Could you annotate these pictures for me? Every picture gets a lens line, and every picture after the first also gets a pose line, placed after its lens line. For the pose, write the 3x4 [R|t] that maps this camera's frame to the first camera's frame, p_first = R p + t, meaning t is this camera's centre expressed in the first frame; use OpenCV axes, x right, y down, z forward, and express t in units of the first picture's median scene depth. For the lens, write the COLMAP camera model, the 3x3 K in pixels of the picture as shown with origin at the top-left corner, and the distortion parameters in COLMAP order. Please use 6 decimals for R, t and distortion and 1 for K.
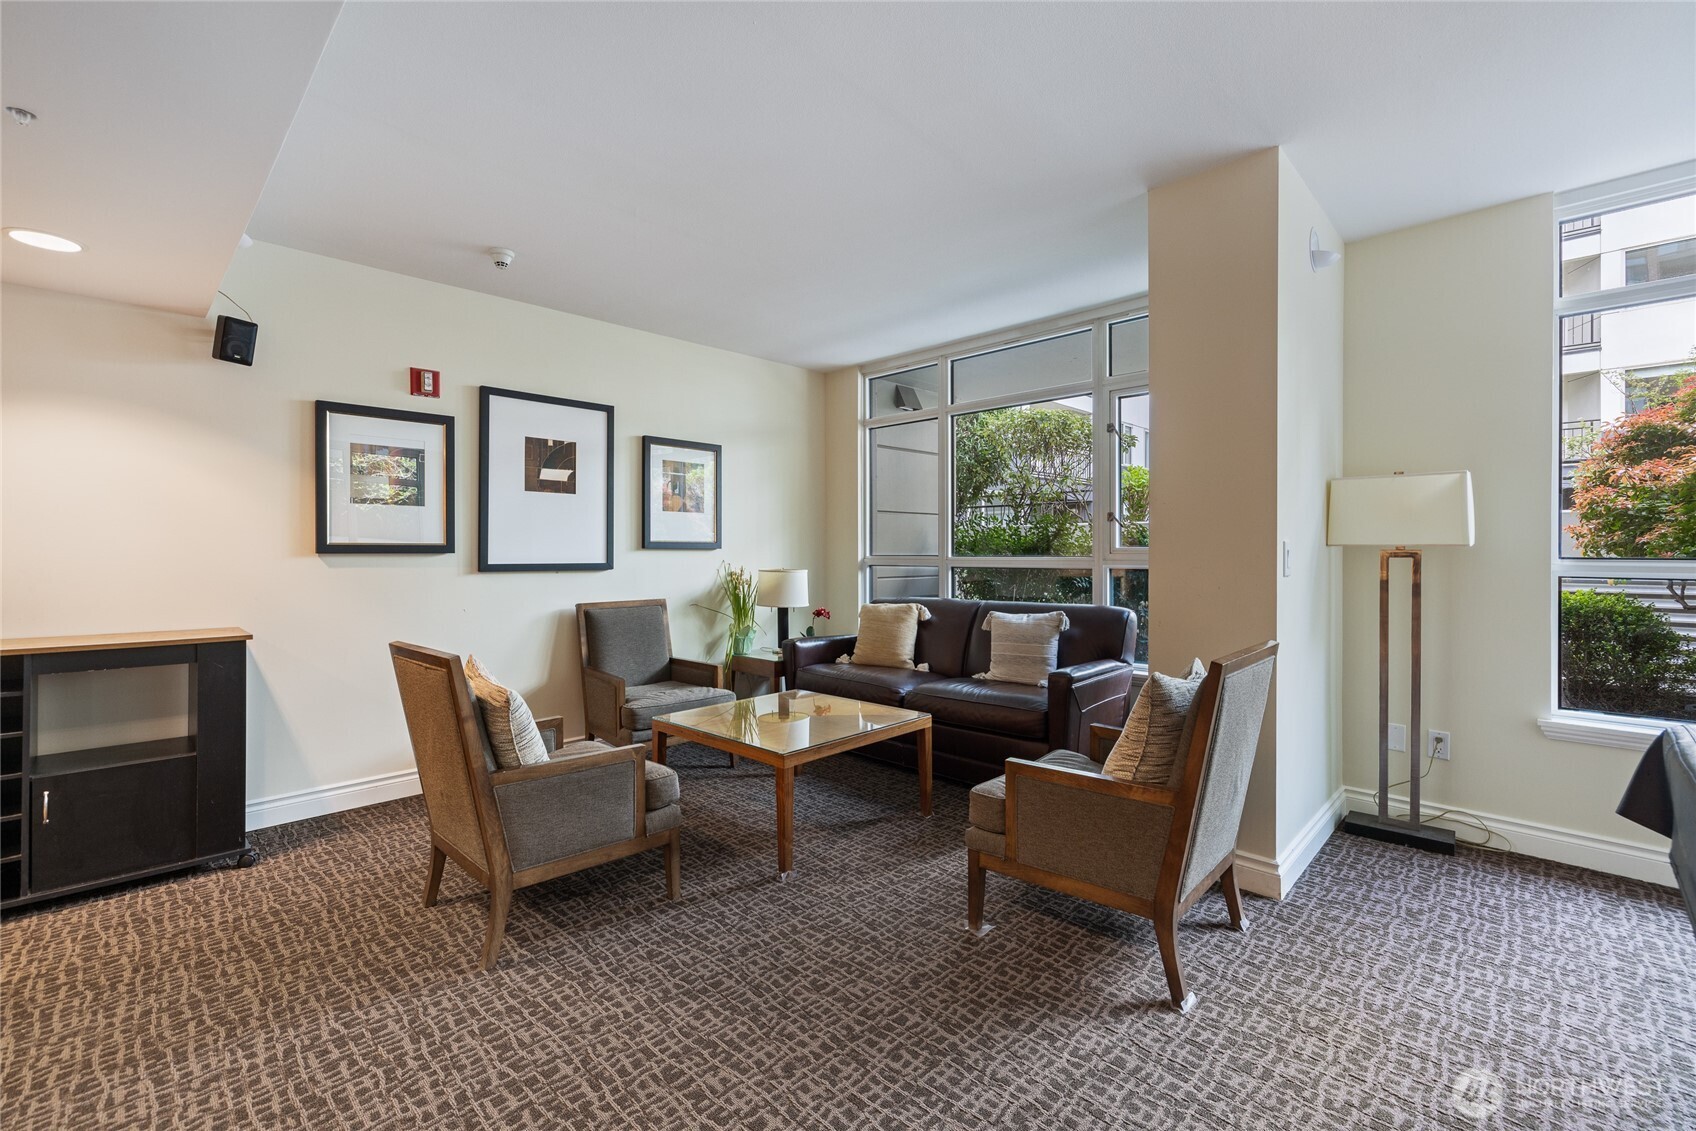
lens RADIAL K [[723.8, 0, 840.5], [0, 723.8, 552.4], [0, 0, 1]] dist [0.000600, -0.000054]
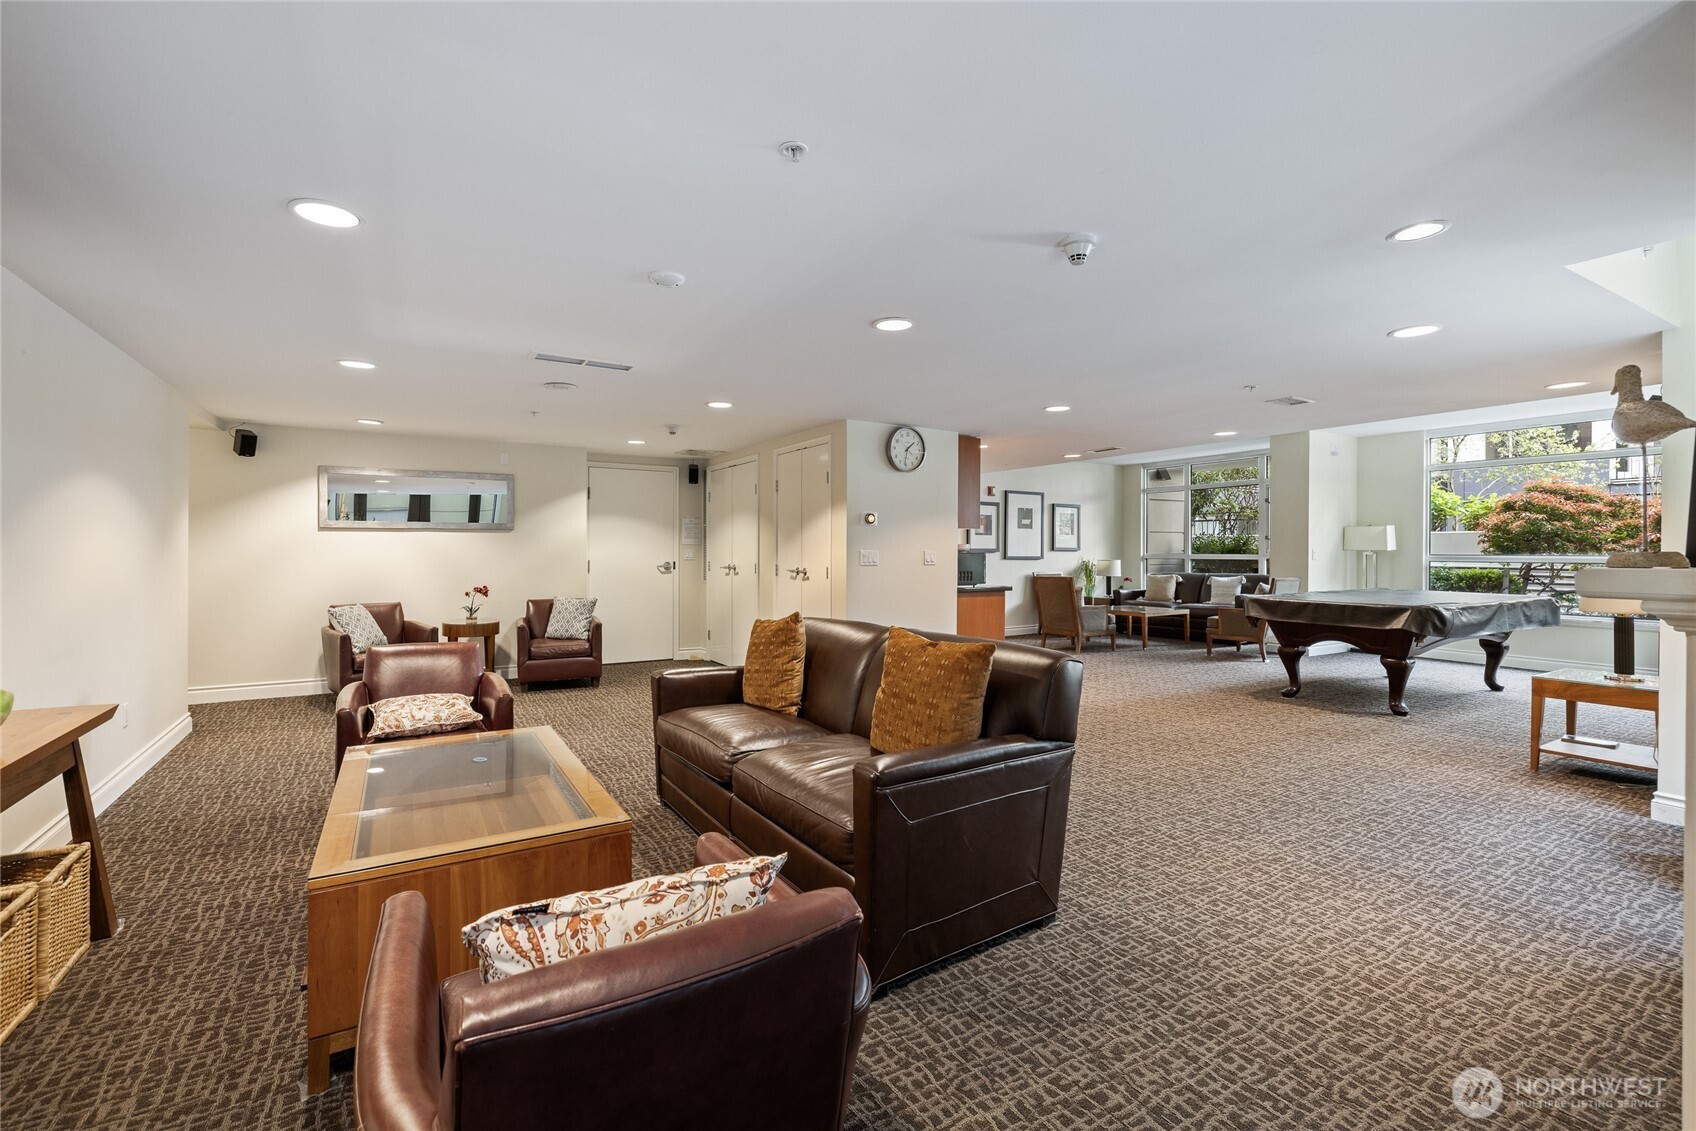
lens RADIAL K [[723.8, 0, 842.9], [0, 723.8, 549.2], [0, 0, 1]] dist [0.000600, -0.000054]
pose [[0.968693, -0.000655, -0.248261, -0.298408], [-0.000752, 0.999984, -0.005576, 0.003939], [0.248261, 0.005588, 0.968677, -1.281166]]
